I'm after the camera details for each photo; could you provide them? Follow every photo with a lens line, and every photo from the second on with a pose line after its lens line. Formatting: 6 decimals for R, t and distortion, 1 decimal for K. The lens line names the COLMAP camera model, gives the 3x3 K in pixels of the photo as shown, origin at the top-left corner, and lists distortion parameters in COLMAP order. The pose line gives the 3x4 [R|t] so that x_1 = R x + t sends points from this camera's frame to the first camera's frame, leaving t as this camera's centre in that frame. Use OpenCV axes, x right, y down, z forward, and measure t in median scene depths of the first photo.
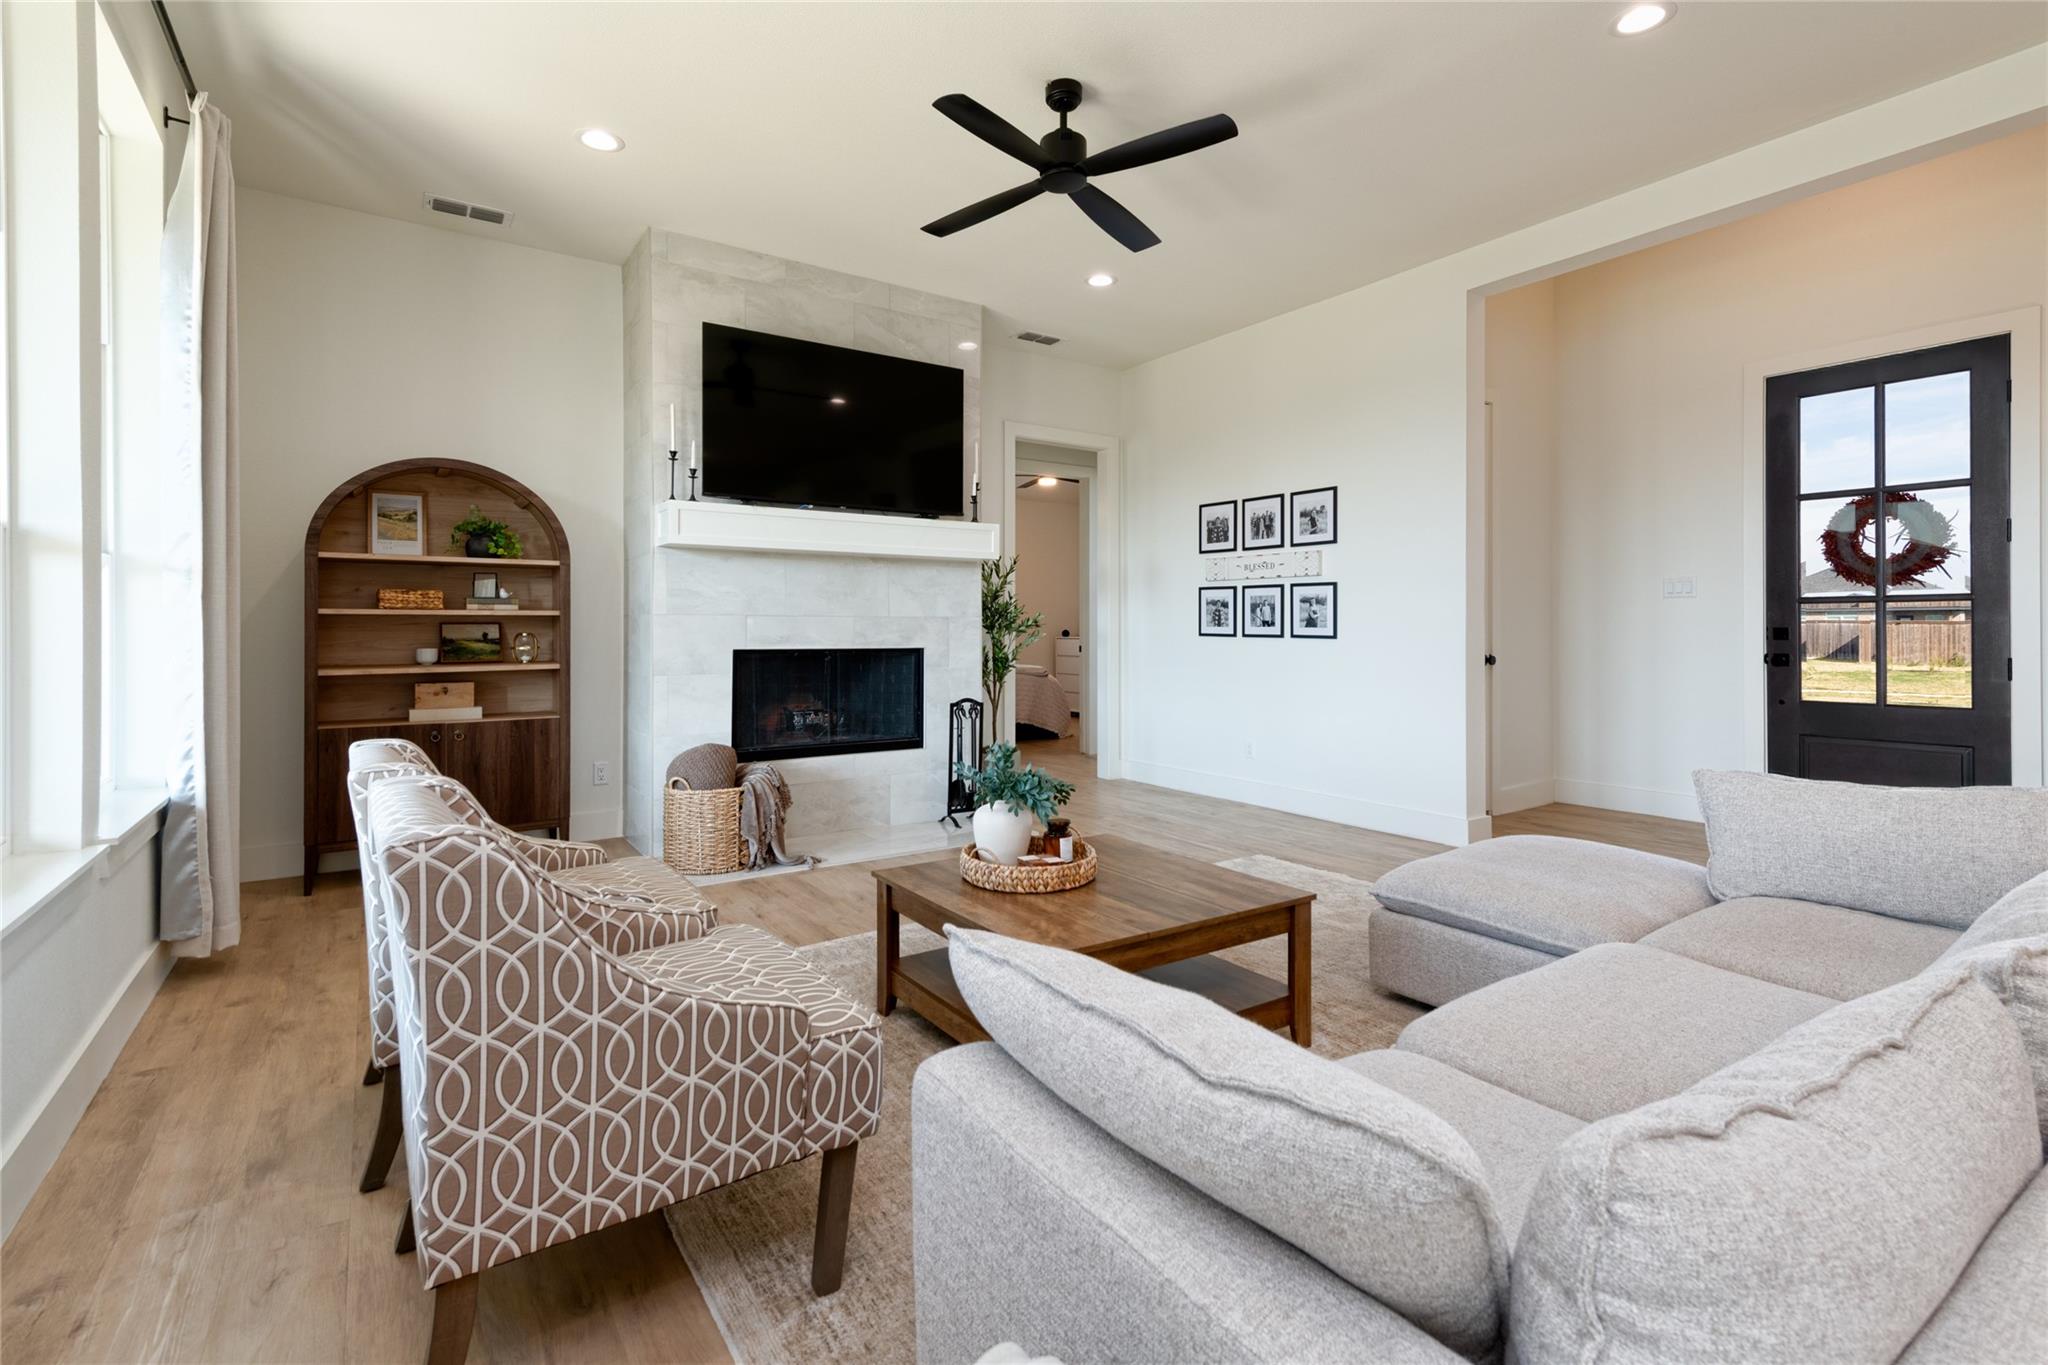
lens RADIAL K [[933.5, 0, 1032.5], [0, 933.5, 626.0], [0, 0, 1]] dist [0.018135, -0.003243]
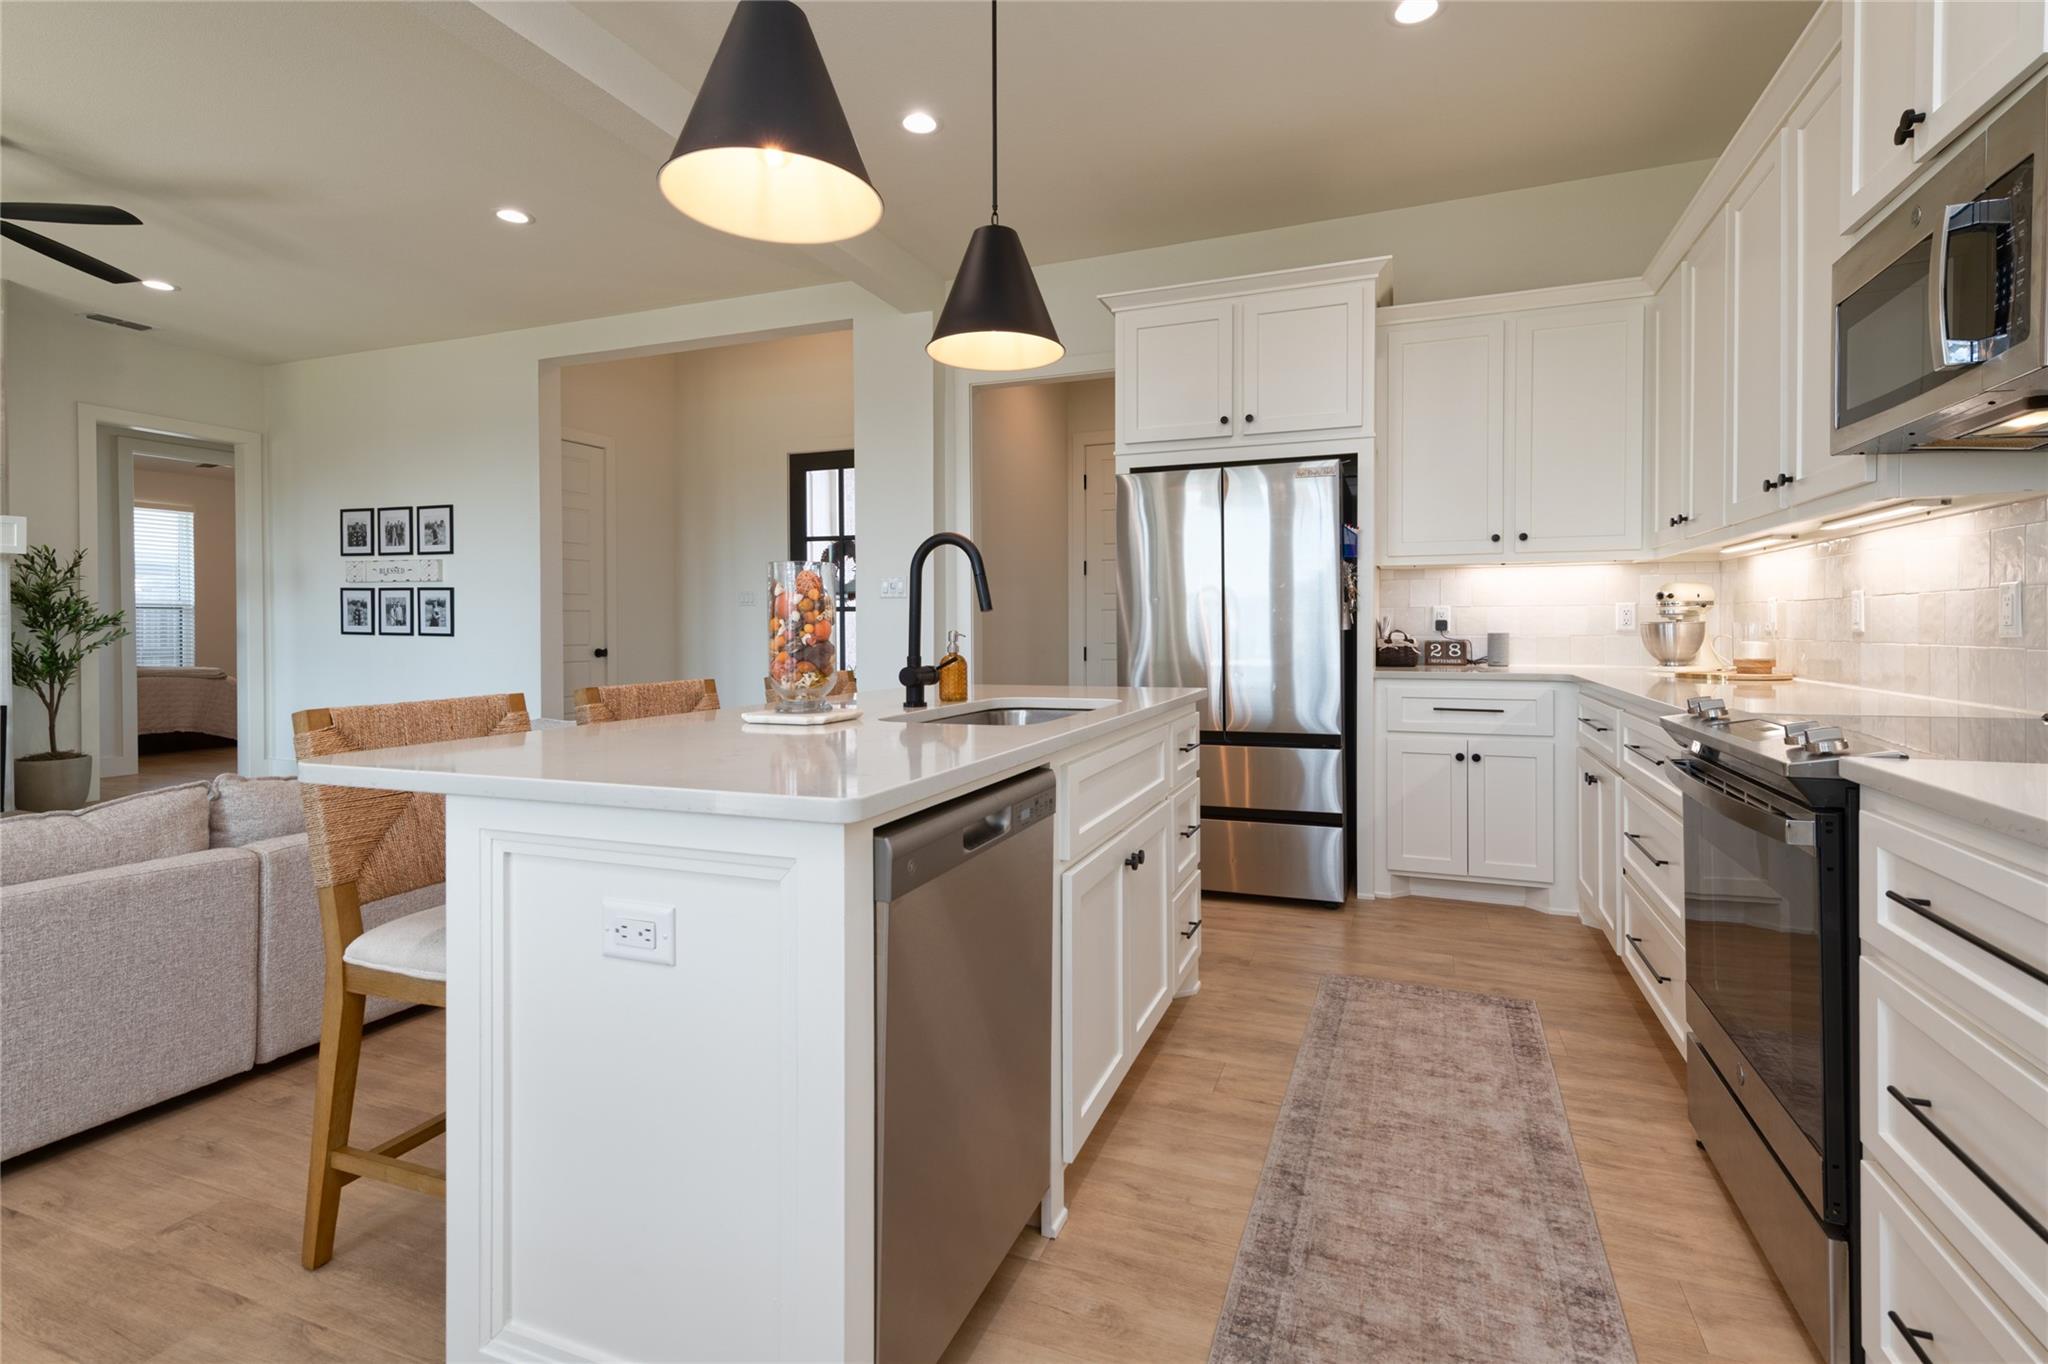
lens RADIAL K [[933.5, 0, 1049.8], [0, 933.5, 634.2], [0, 0, 1]] dist [0.018135, -0.003243]
pose [[0.821096, -0.003996, 0.570776, 0.273822], [-0.002560, 0.999940, 0.010683, -0.003279], [-0.570784, -0.010233, 0.821036, -0.393240]]
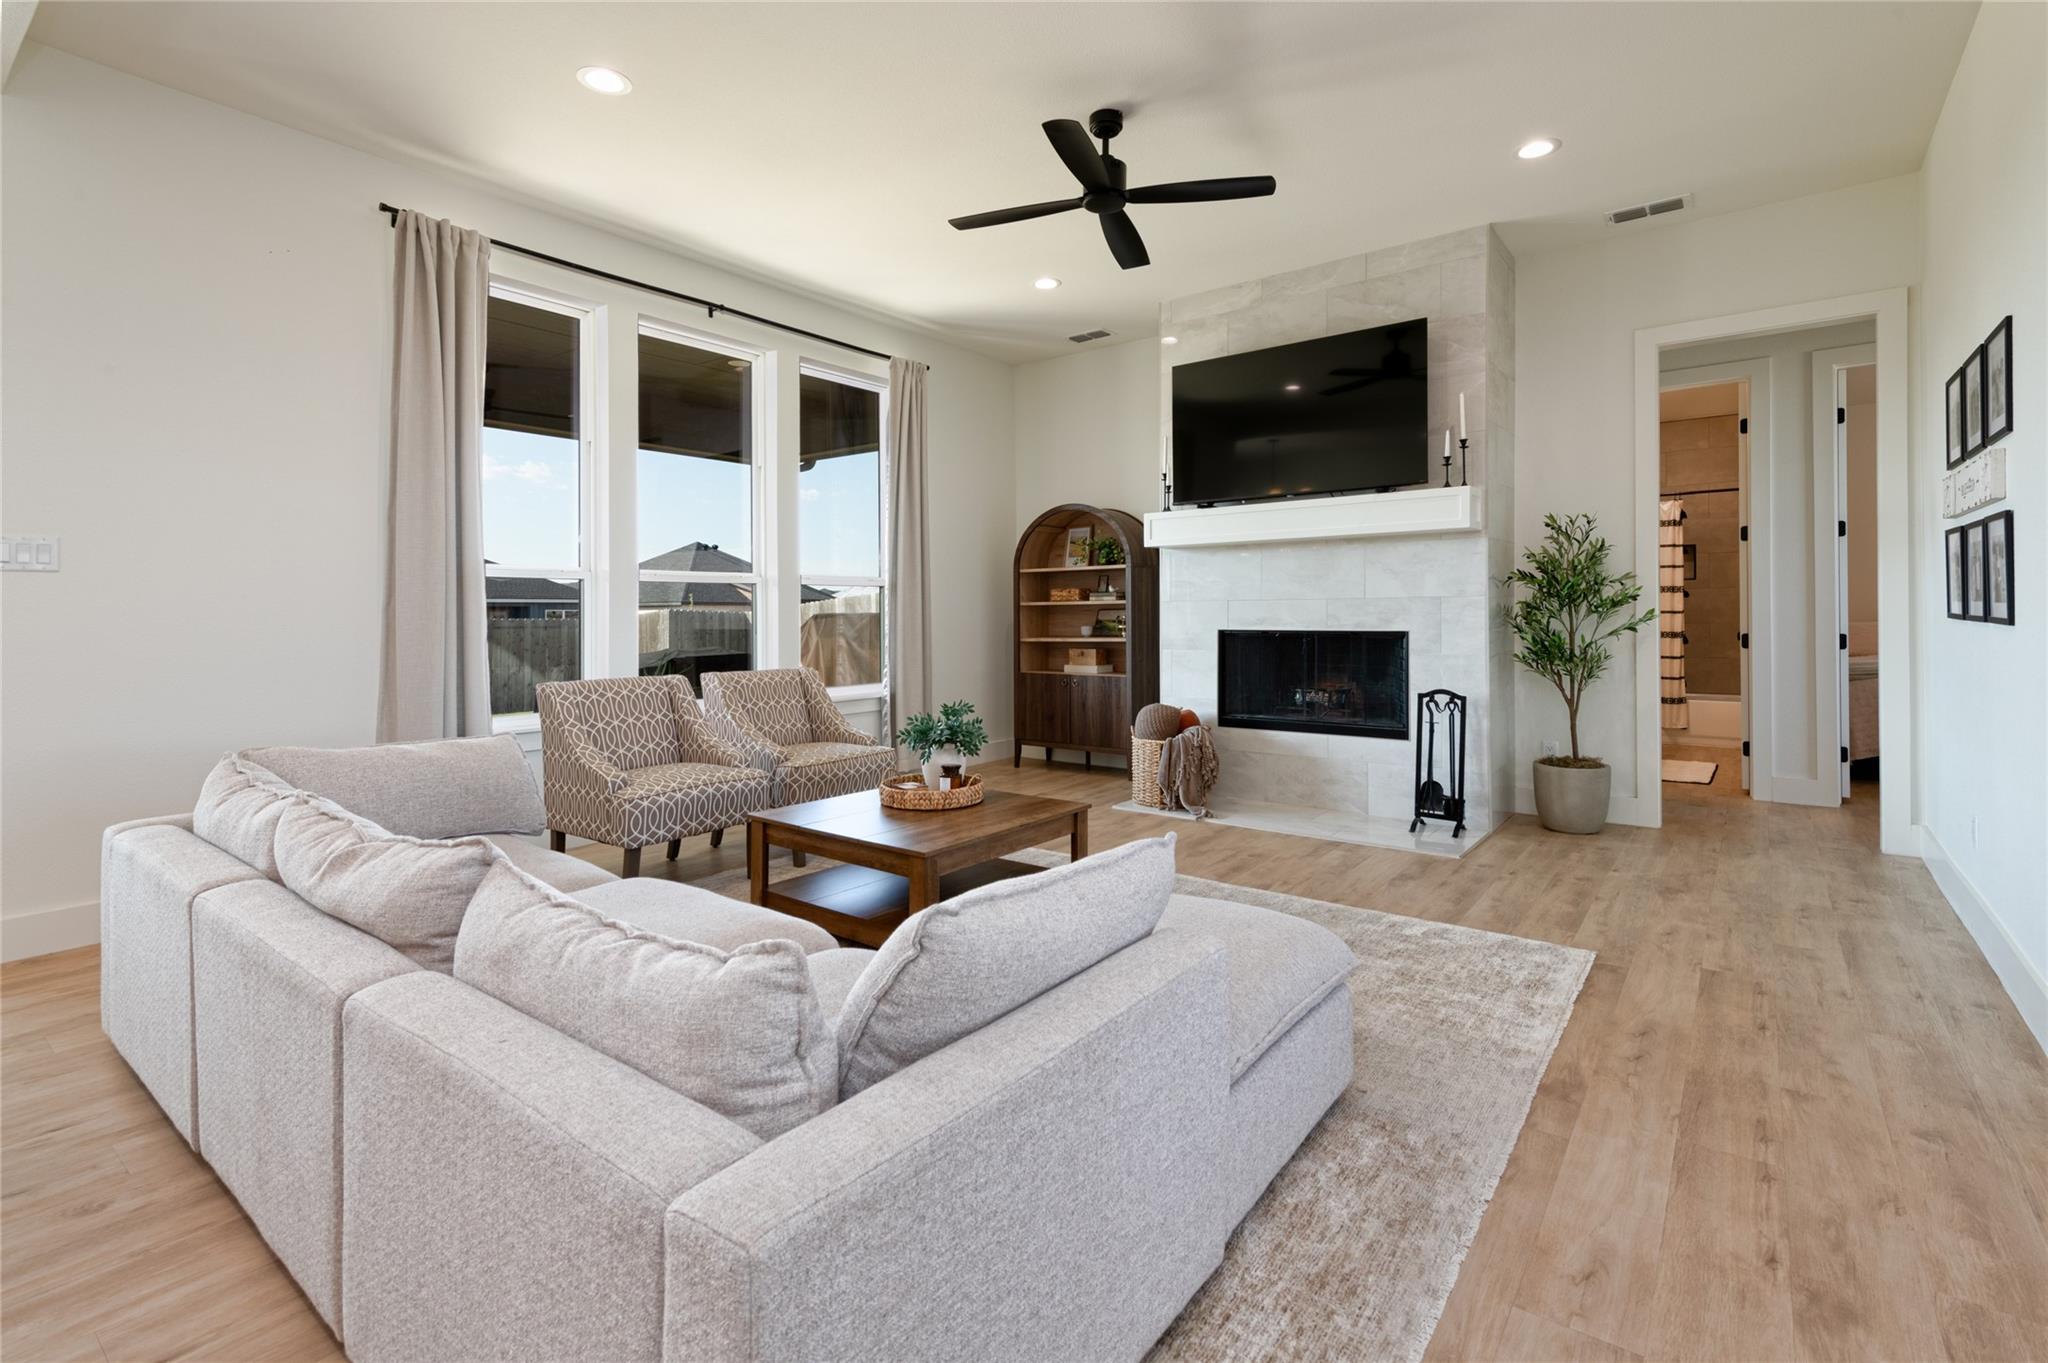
lens RADIAL K [[933.5, 0, 1030.9], [0, 933.5, 615.7], [0, 0, 1]] dist [0.018135, -0.003243]
pose [[0.307845, -0.001607, -0.951435, 0.653515], [0.011179, 0.999936, 0.001929, 0.002171], [0.951371, -0.011230, 0.307843, 0.365864]]
